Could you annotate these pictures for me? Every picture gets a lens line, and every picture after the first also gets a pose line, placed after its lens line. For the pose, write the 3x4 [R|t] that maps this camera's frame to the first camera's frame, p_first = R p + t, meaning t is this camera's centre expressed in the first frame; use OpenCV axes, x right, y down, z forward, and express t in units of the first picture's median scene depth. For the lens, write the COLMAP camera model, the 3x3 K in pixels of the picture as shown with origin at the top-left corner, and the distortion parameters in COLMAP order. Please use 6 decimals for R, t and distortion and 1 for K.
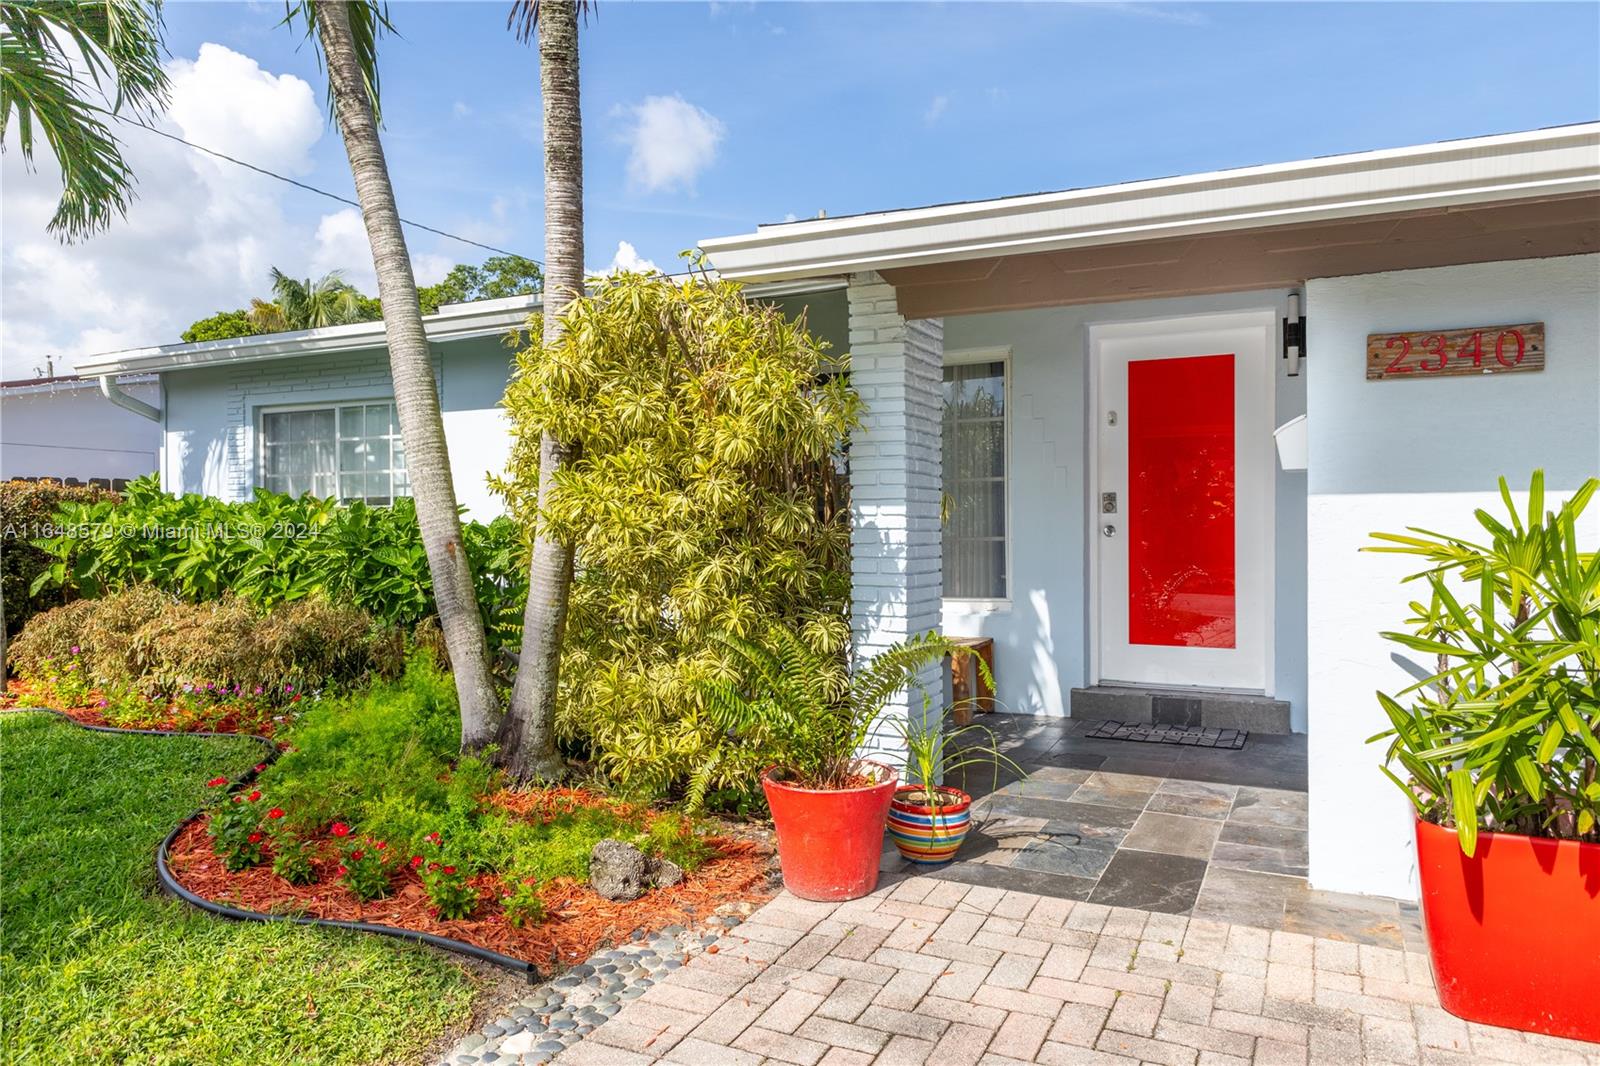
lens RADIAL K [[1076.5, 0, 799.6], [0, 1076.5, 523.1], [0, 0, 1]] dist [0.005166, 0.000666]
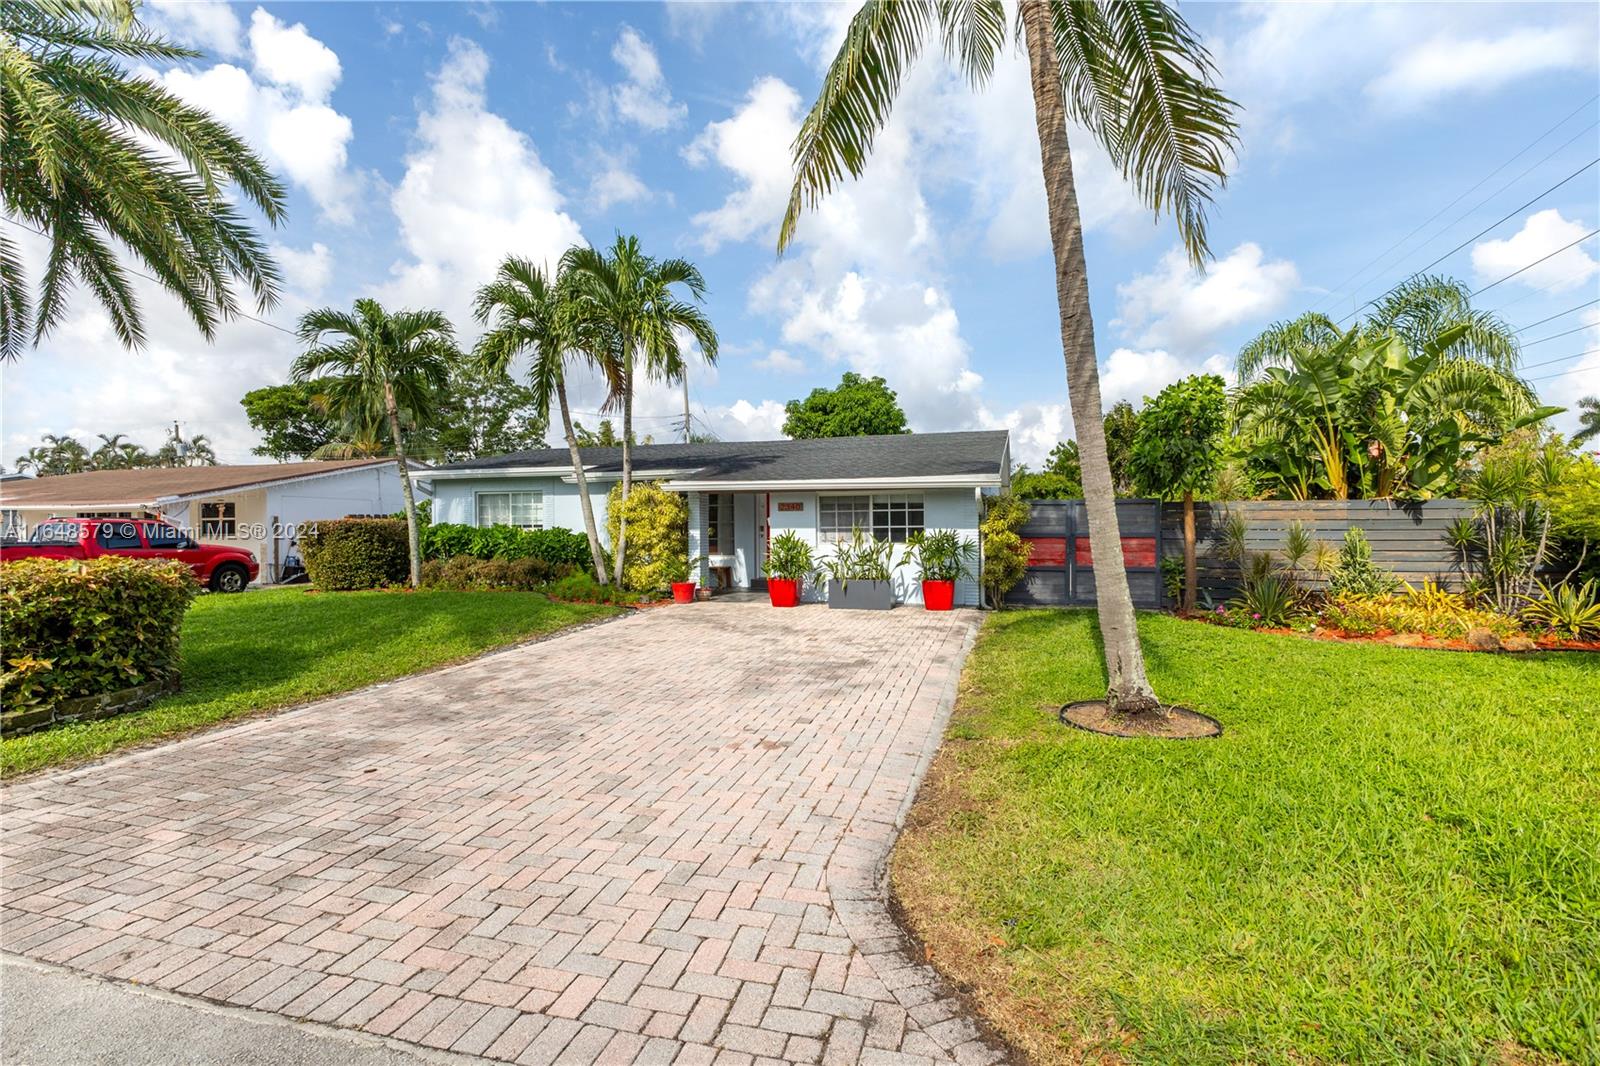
lens RADIAL K [[748.2, 0, 800.0], [0, 748.2, 533.0], [0, 0, 1]] dist [0.002226, -0.000556]
pose [[0.985989, -0.004072, 0.166760, -0.020883], [0.002564, 0.999954, 0.009258, -0.045968], [-0.166790, -0.008700, 0.985954, -2.671801]]
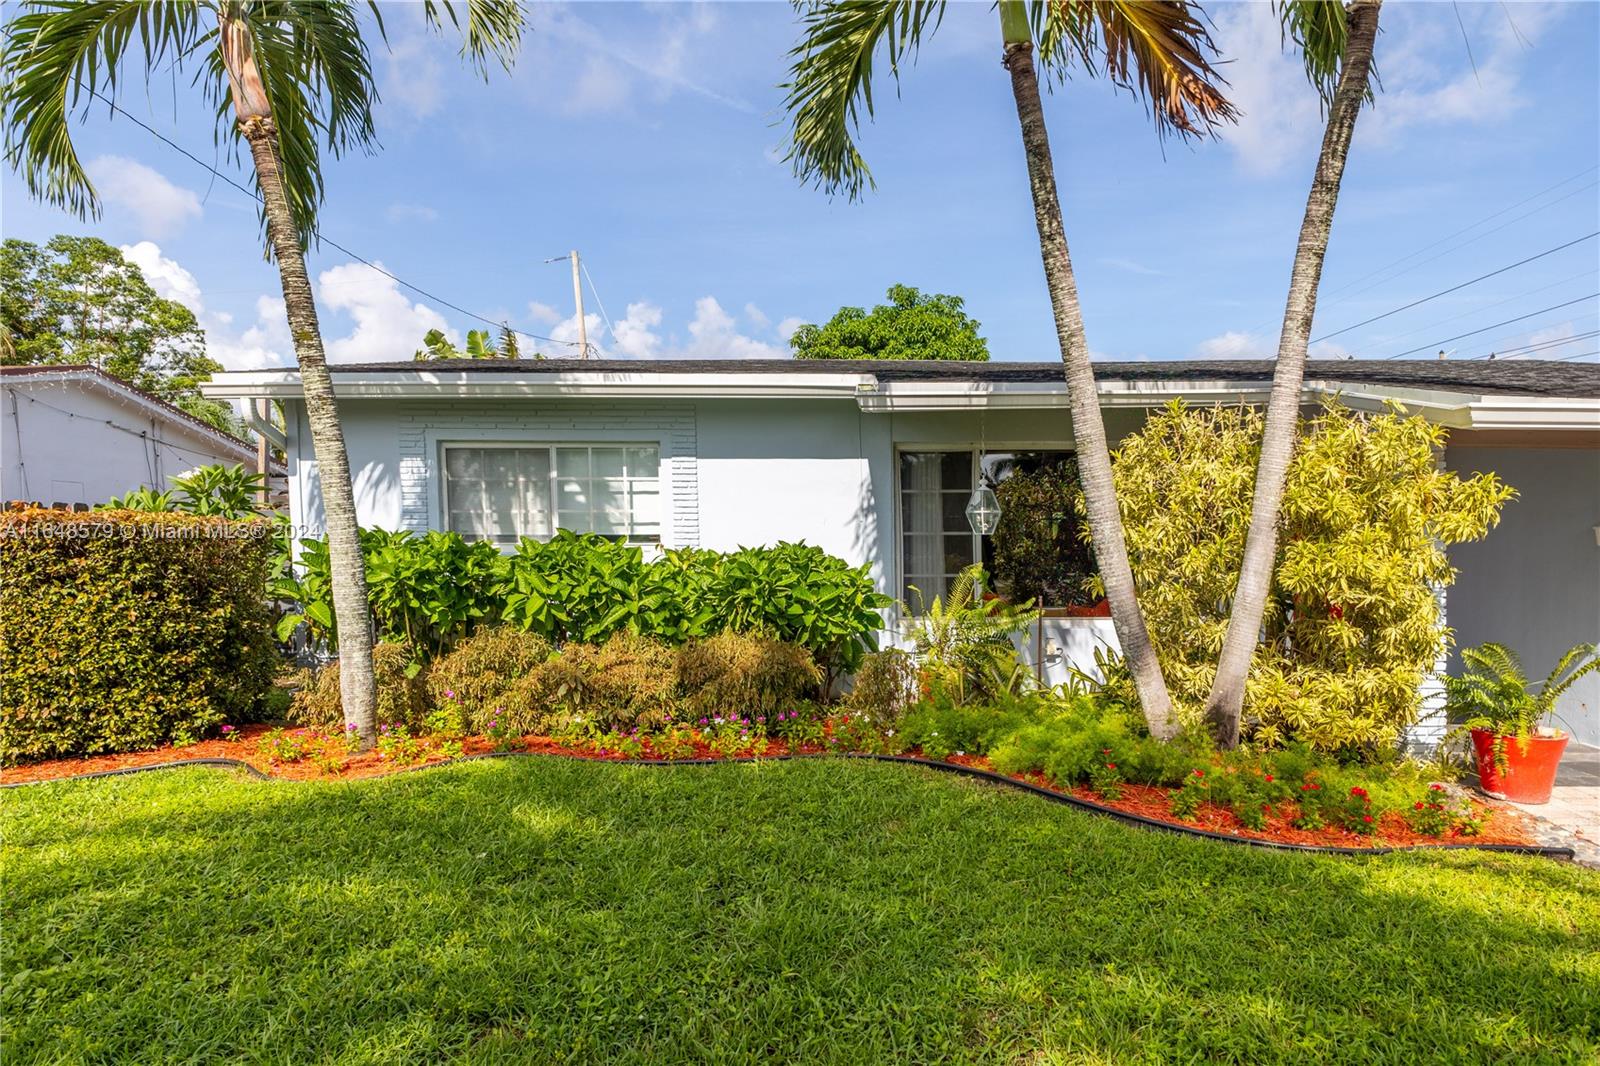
lens RADIAL K [[961.6, 0, 836.0], [0, 961.6, 562.2], [0, 0, 1]] dist [0.000960, -0.001330]
pose [[0.897059, -0.004903, 0.441883, -1.481917], [-0.006362, 0.999692, 0.024008, -0.052117], [-0.441864, -0.024348, 0.896751, 0.128881]]
